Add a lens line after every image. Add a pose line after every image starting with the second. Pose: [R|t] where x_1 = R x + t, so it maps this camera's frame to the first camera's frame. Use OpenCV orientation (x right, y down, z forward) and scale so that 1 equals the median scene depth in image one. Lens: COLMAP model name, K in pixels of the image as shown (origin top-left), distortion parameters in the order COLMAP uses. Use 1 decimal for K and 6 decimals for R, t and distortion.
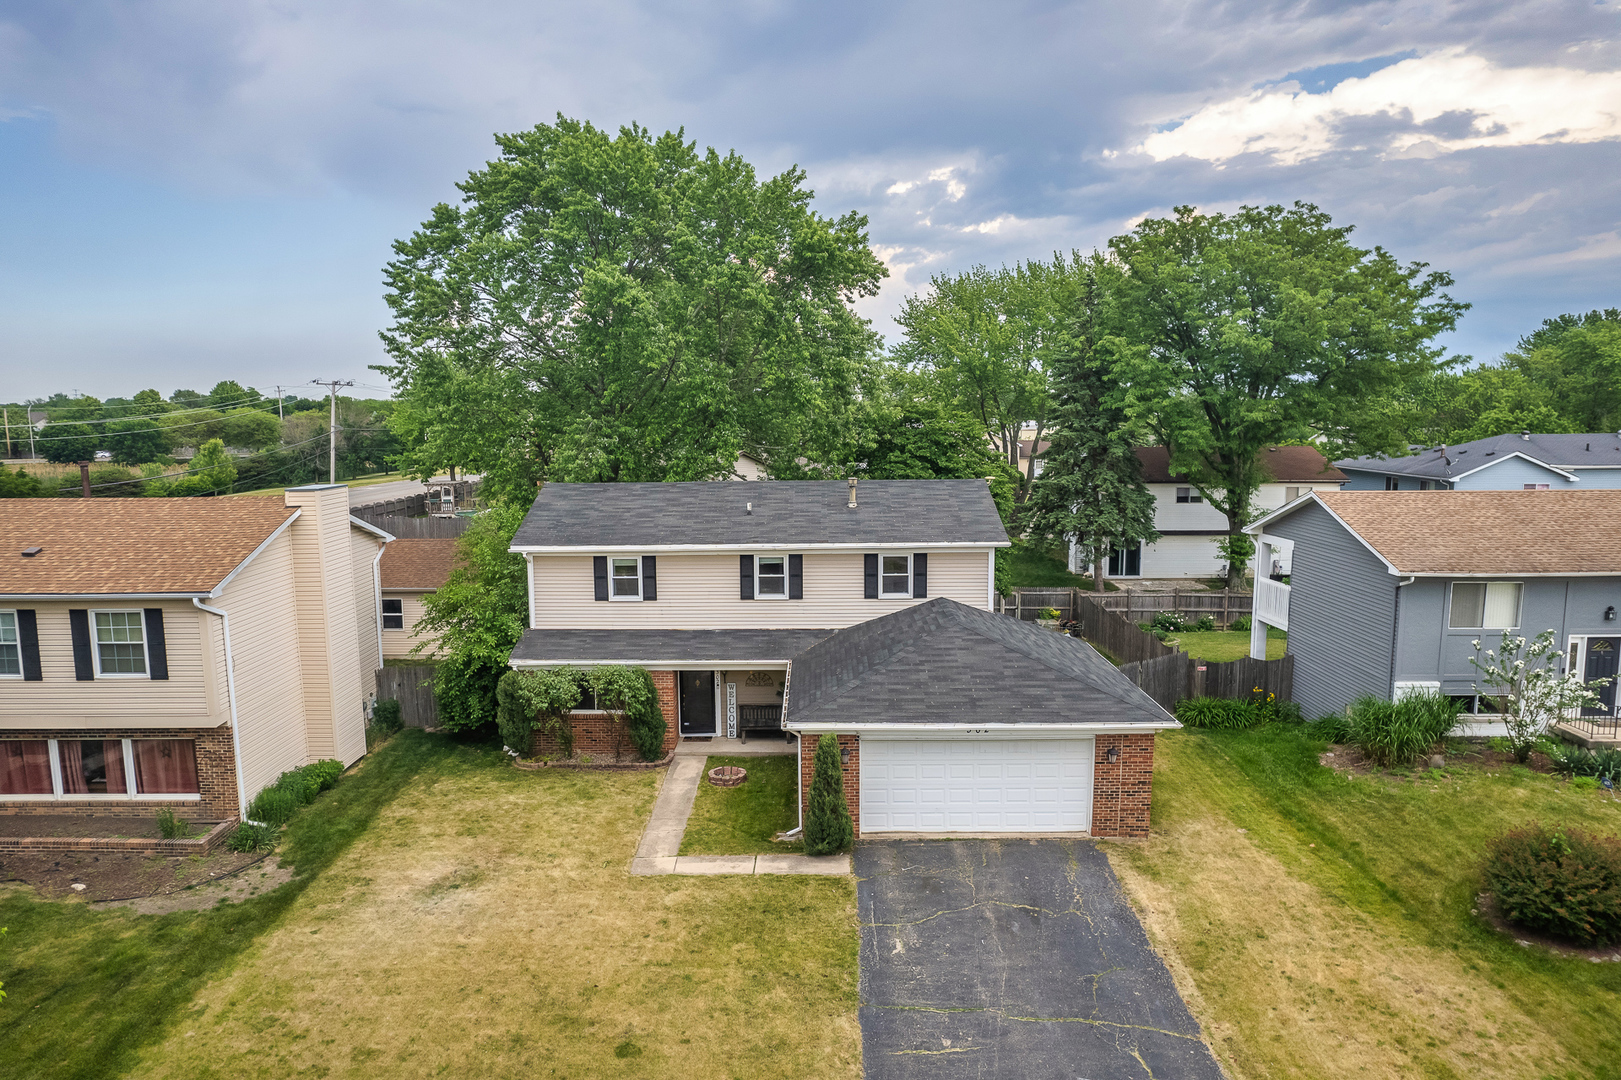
lens RADIAL K [[1039.2, 0, 811.3], [0, 1039.2, 540.0], [0, 0, 1]] dist [-0.059490, 0.042345]
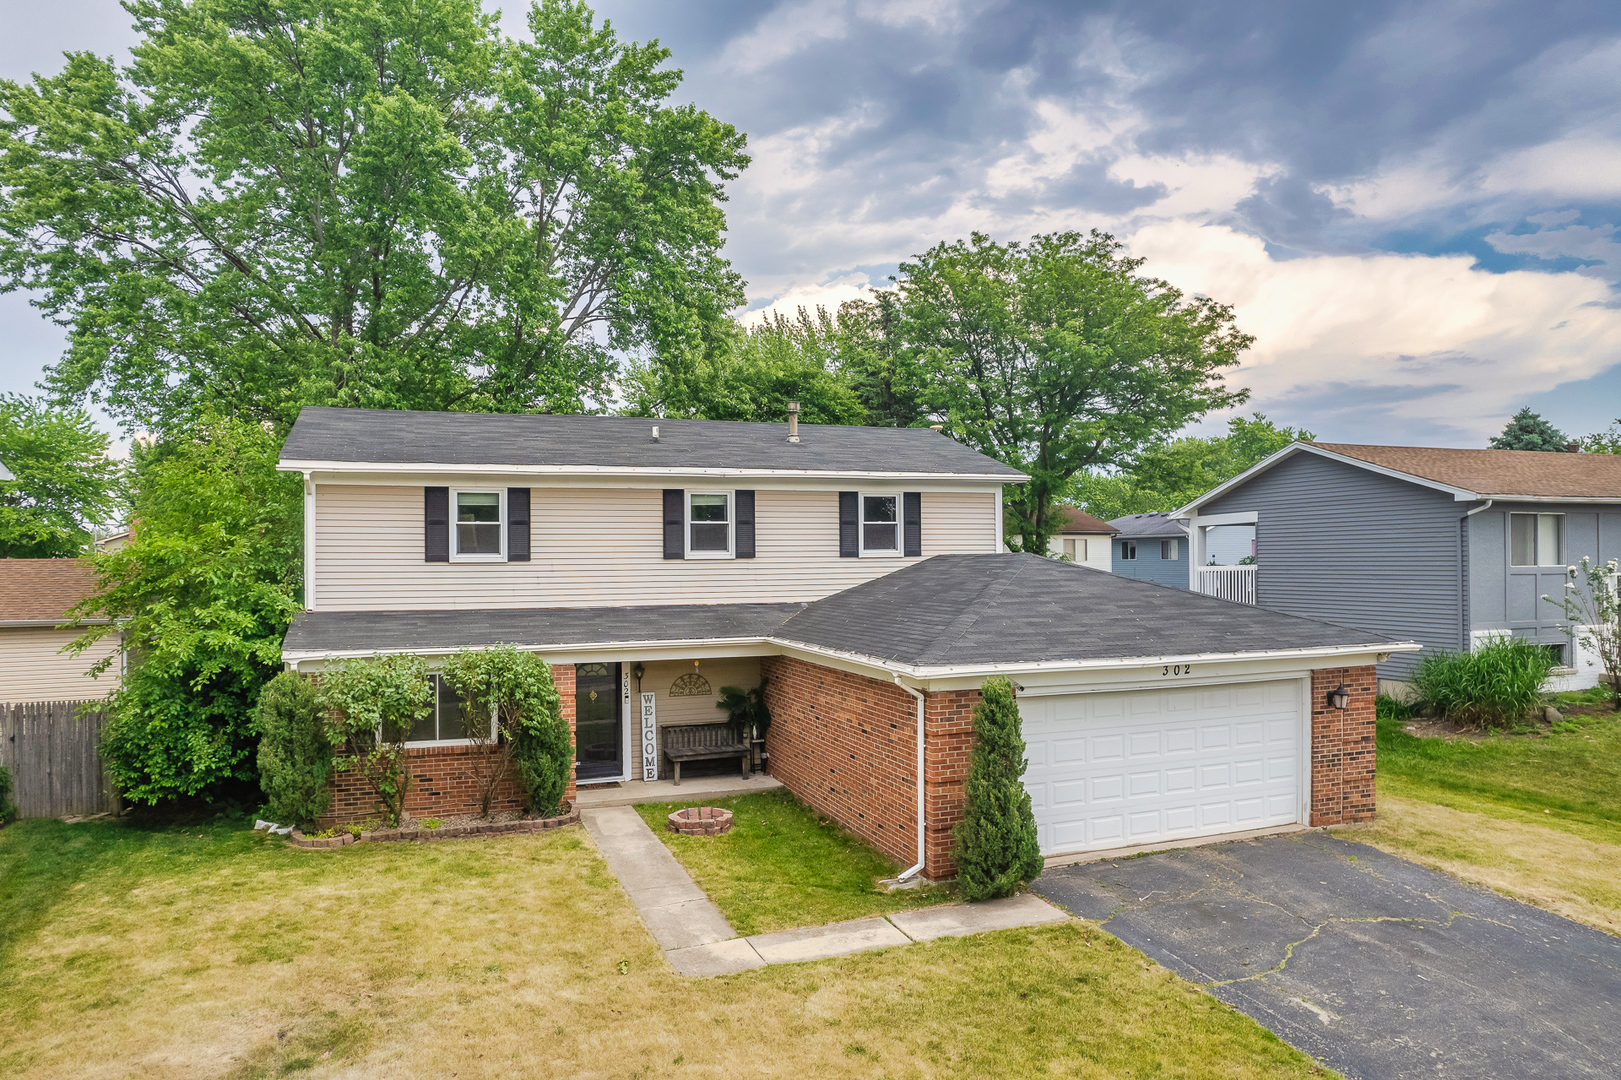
lens RADIAL K [[1039.2, 0, 816.9], [0, 1039.2, 542.7], [0, 0, 1]] dist [-0.059490, 0.042345]
pose [[0.932692, 0.002527, 0.360666, -0.232848], [0.047655, 0.990345, -0.130177, 0.149038], [-0.357513, 0.138602, 0.923566, 0.401235]]
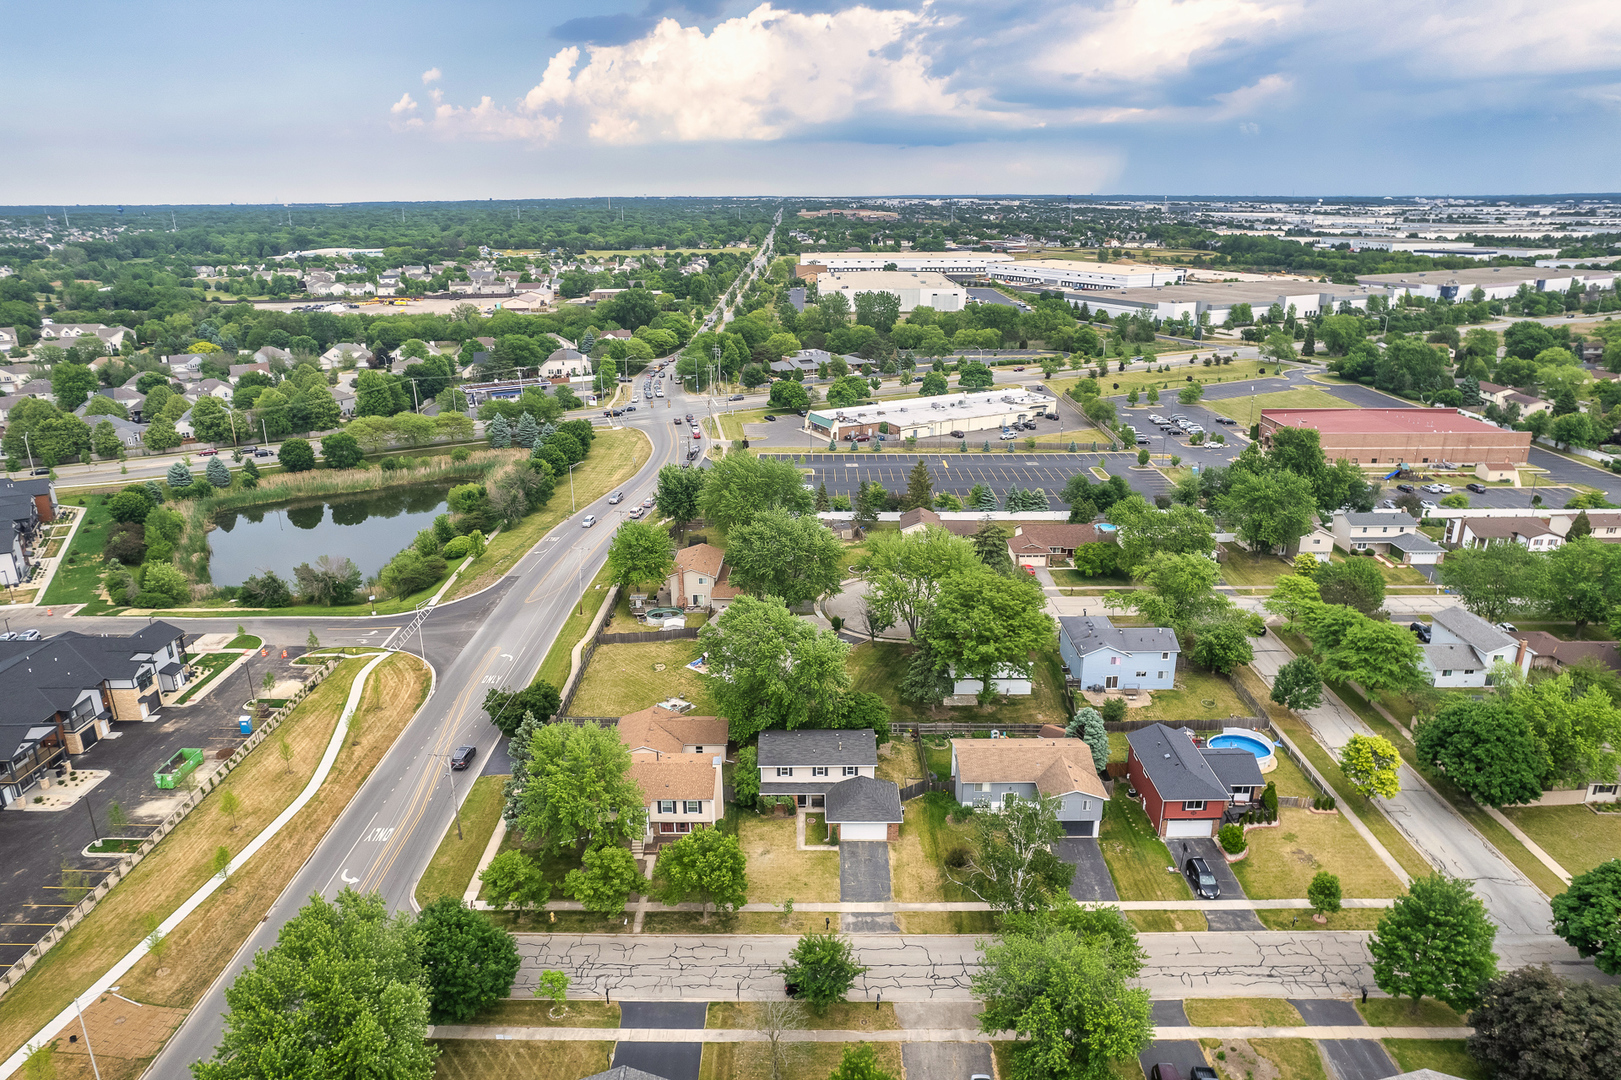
lens RADIAL K [[1039.2, 0, 819.7], [0, 1039.2, 544.3], [0, 0, 1]] dist [-0.059490, 0.042345]
pose [[0.999965, 0.000183, 0.008414, -0.082509], [-0.001823, 0.980722, 0.195399, -1.798262], [-0.008216, -0.195408, 0.980688, -3.110021]]
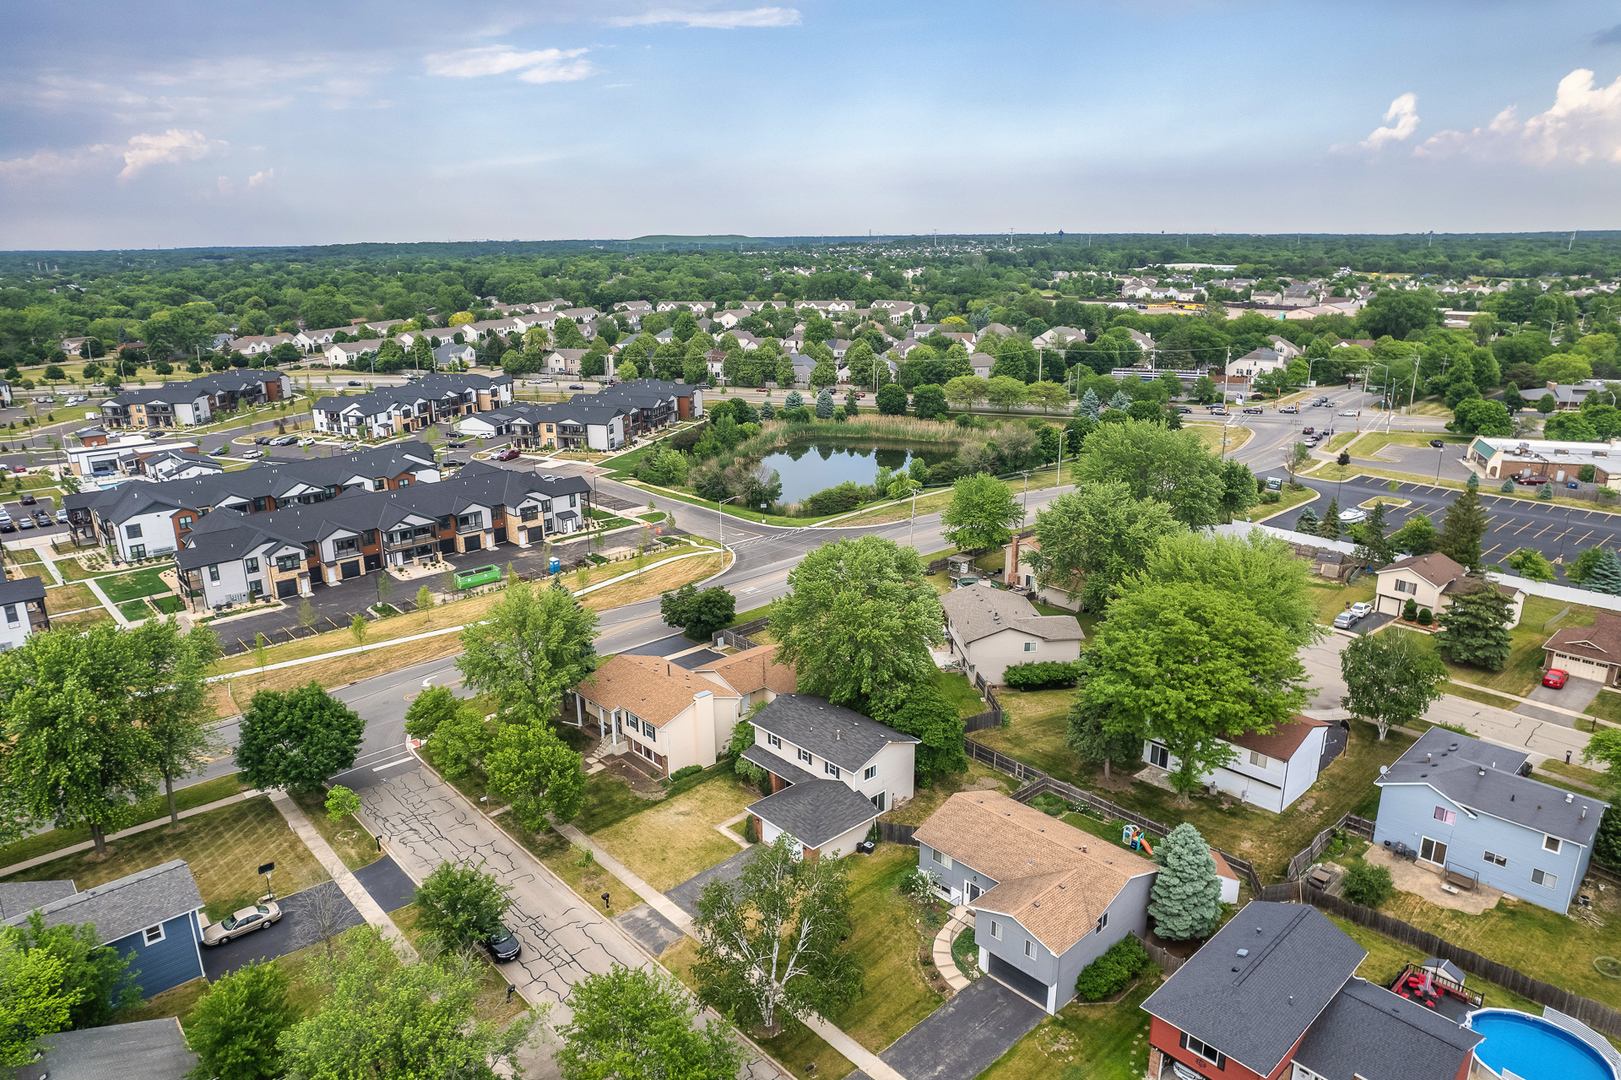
lens RADIAL K [[1039.2, 0, 805.2], [0, 1039.2, 535.9], [0, 0, 1]] dist [-0.059490, 0.042345]
pose [[0.682690, 0.202774, -0.702009, 2.250922], [-0.085589, 0.976302, 0.198769, -1.371747], [0.725678, -0.075613, 0.683867, -1.227259]]
